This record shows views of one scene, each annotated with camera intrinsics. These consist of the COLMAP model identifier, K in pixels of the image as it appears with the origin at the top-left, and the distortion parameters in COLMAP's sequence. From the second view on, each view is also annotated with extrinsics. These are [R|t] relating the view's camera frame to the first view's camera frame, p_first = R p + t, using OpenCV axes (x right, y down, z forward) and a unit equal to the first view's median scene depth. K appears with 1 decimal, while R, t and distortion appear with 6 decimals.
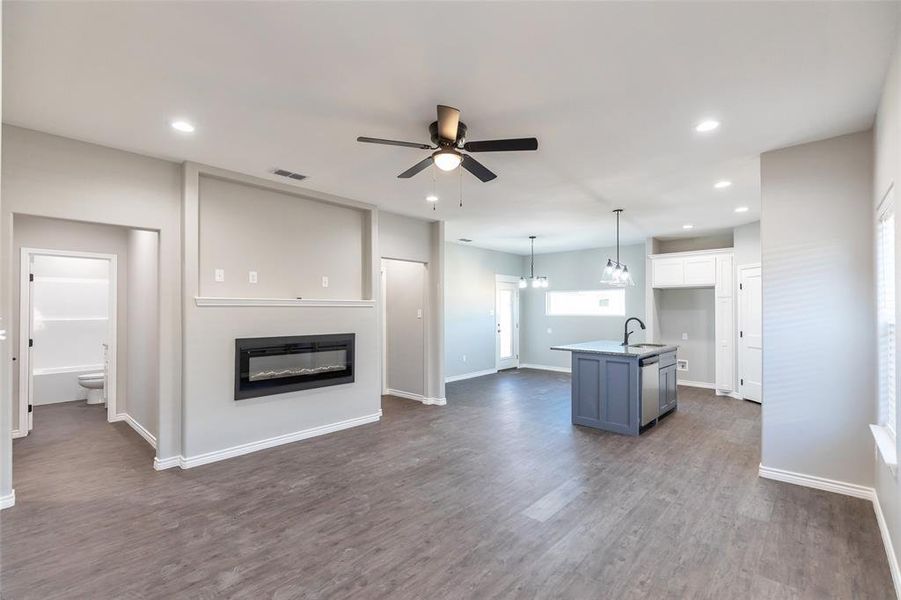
lens RADIAL K [[410.0, 0, 449.7], [0, 410.0, 302.3], [0, 0, 1]] dist [0.012162, -0.001234]
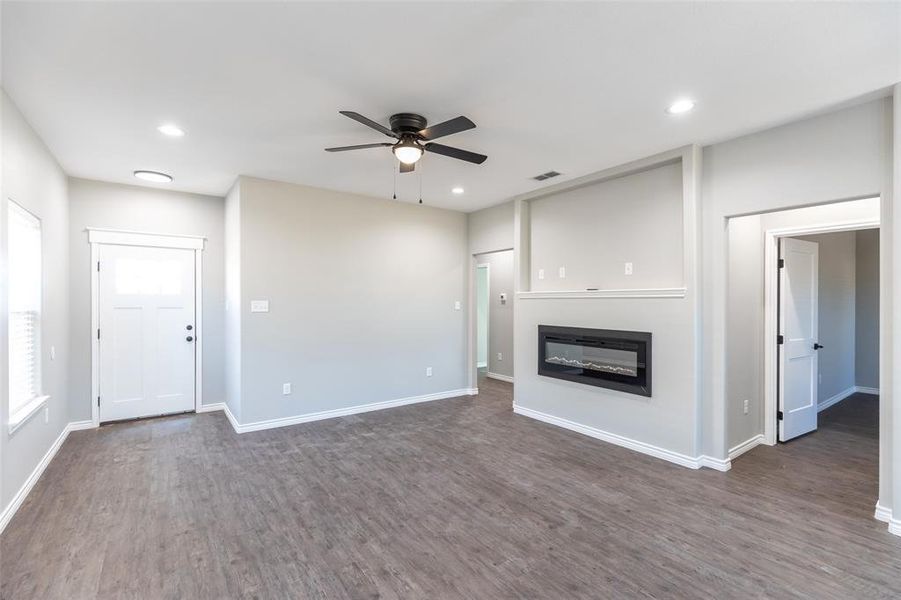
lens RADIAL K [[402.1, 0, 446.5], [0, 402.1, 303.0], [0, 0, 1]] dist [0.007374, 0.000096]
pose [[-0.214938, 0.004224, -0.976619, 0.619990], [0.018174, 0.999835, 0.000325, 0.014814], [0.976459, -0.017680, -0.214979, 0.856574]]
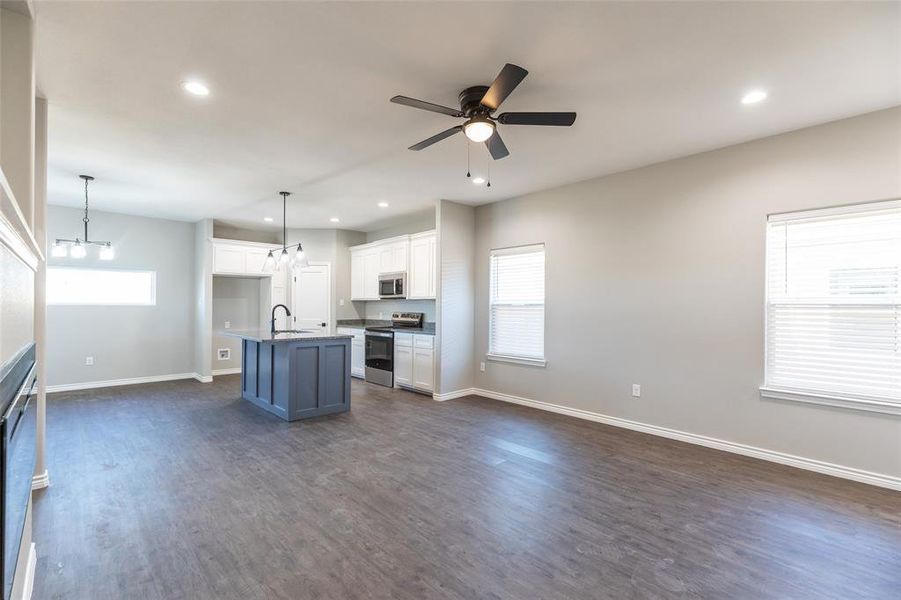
lens RADIAL K [[402.1, 0, 450.7], [0, 402.1, 303.6], [0, 0, 1]] dist [0.007374, 0.000096]
pose [[0.070149, 0.004439, 0.997527, -0.611856], [-0.024496, 0.999696, -0.002726, 0.035177], [-0.997236, -0.024244, 0.070237, 0.653397]]
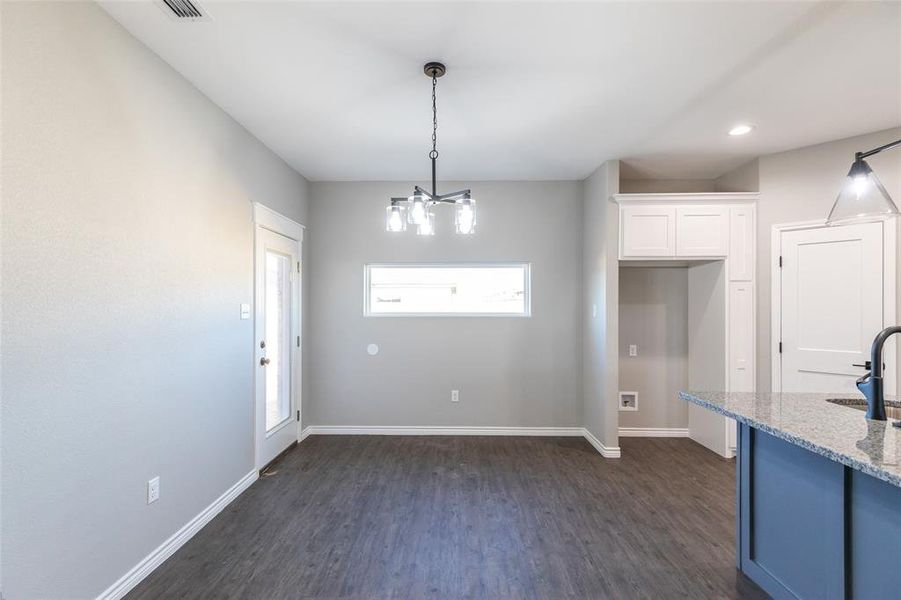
lens RADIAL K [[410.0, 0, 448.0], [0, 410.0, 306.4], [0, 0, 1]] dist [0.012162, -0.001234]
pose [[0.753248, -0.001013, 0.657736, 0.006329], [-0.011884, 0.999815, 0.015150, 0.027455], [-0.657629, -0.019228, 0.753096, 1.235760]]
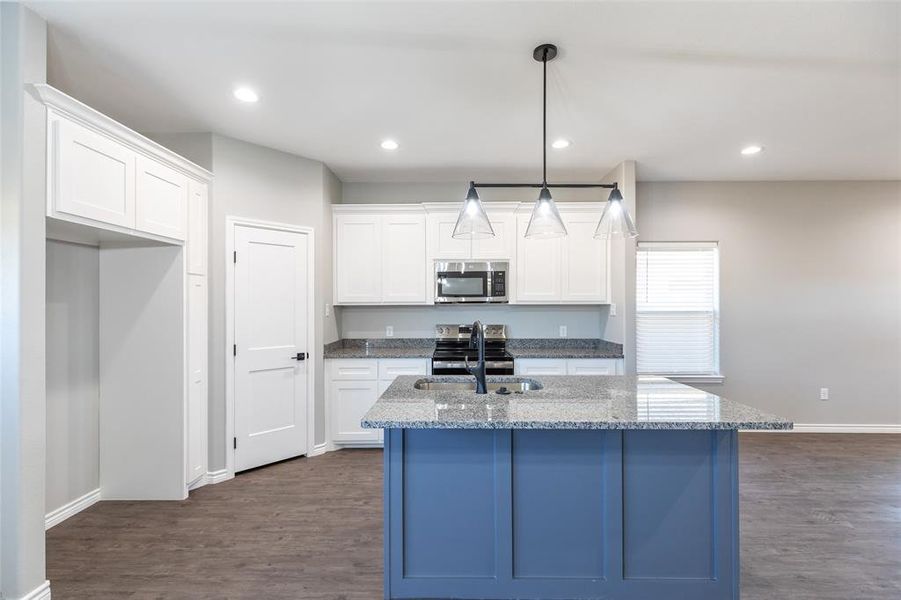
lens RADIAL K [[402.1, 0, 450.5], [0, 402.1, 304.8], [0, 0, 1]] dist [0.007374, 0.000096]
pose [[-0.667795, -0.000471, 0.744345, 0.218362], [-0.014716, 0.999813, -0.012570, 0.033735], [-0.744200, -0.019348, -0.667676, 1.600943]]
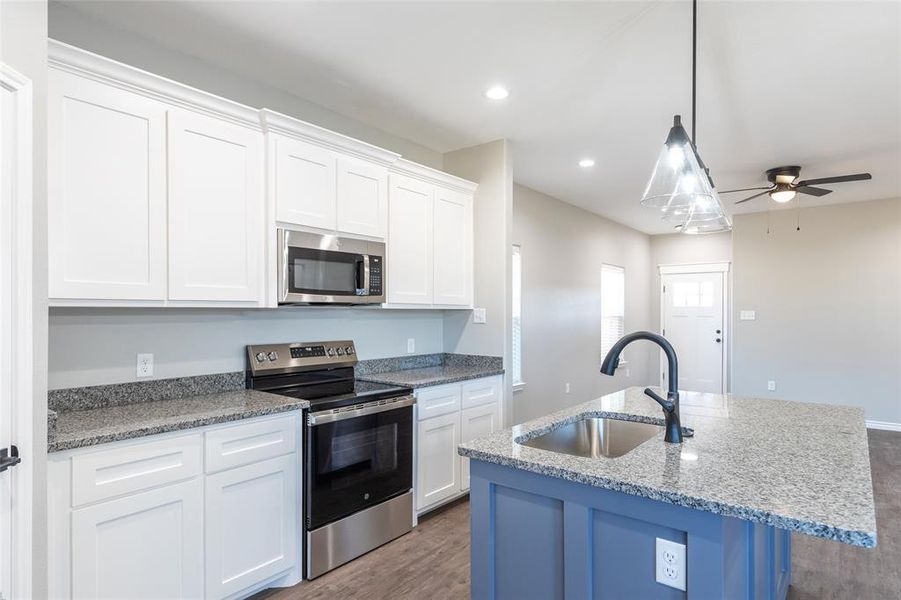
lens RADIAL K [[490.2, 0, 463.6], [0, 490.2, 312.6], [0, 0, 1]] dist [0.001788, 0.000827]
pose [[-0.997494, -0.004579, -0.070608, 0.726728], [-0.003130, 0.999783, -0.020618, 0.040177], [0.070687, -0.020345, -0.997291, 1.624204]]
